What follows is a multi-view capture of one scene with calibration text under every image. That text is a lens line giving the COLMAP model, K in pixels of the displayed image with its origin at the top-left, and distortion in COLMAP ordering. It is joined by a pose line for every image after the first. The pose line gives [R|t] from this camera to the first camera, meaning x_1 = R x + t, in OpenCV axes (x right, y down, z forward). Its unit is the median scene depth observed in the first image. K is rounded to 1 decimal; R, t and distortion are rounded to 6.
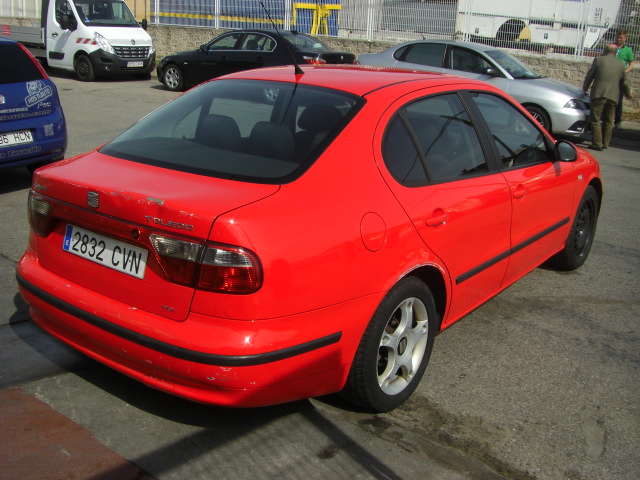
lens RADIAL K [[710.5, 0, 306.1], [0, 710.5, 238.3], [0, 0, 1]] dist [-0.149592, 0.047454]
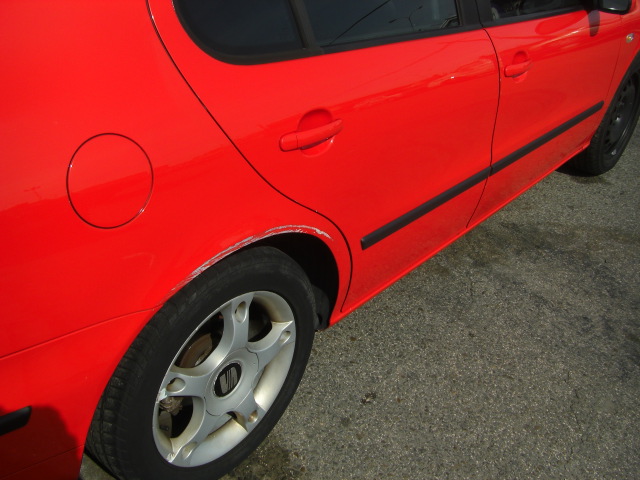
lens RADIAL K [[710.5, 0, 306.1], [0, 710.5, 238.3], [0, 0, 1]] dist [-0.149592, 0.047454]
pose [[0.997717, 0.064840, -0.018902, 0.166018], [-0.057975, 0.965775, 0.252818, -0.065775], [0.034648, -0.251145, 0.967329, 0.456370]]
